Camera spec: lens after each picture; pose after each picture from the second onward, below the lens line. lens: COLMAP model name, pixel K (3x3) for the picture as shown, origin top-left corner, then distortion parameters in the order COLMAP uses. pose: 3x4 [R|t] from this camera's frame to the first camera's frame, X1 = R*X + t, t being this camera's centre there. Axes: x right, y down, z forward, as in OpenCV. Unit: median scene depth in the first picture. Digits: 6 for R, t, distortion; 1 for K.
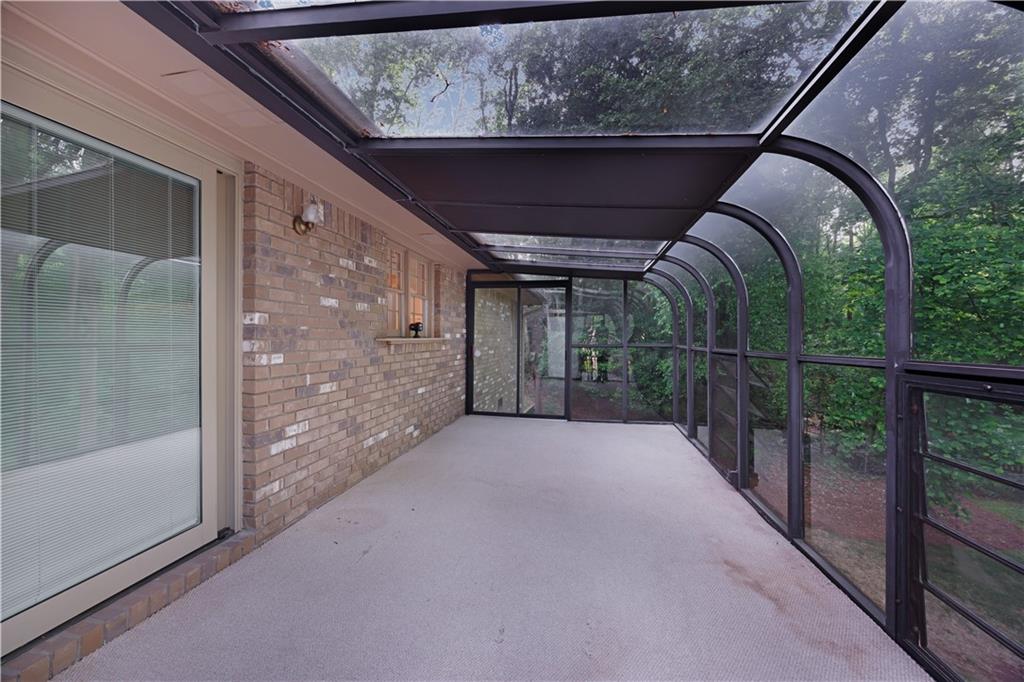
lens RADIAL K [[394.1, 0, 503.1], [0, 394.1, 339.6], [0, 0, 1]] dist [-0.001979, 0.000132]
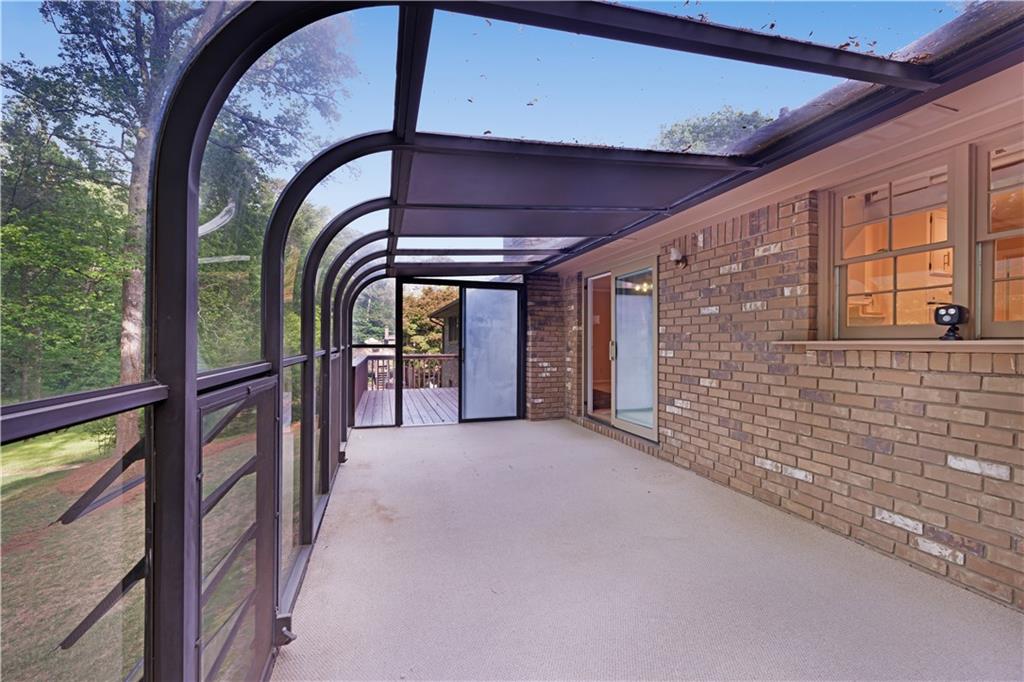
lens RADIAL K [[394.1, 0, 508.2], [0, 394.1, 340.7], [0, 0, 1]] dist [-0.001979, 0.000132]
pose [[-0.874789, -0.006823, -0.484456, 0.637740], [-0.007989, 0.999968, 0.000343, 0.000048], [0.484438, 0.004170, -0.874815, 1.692241]]
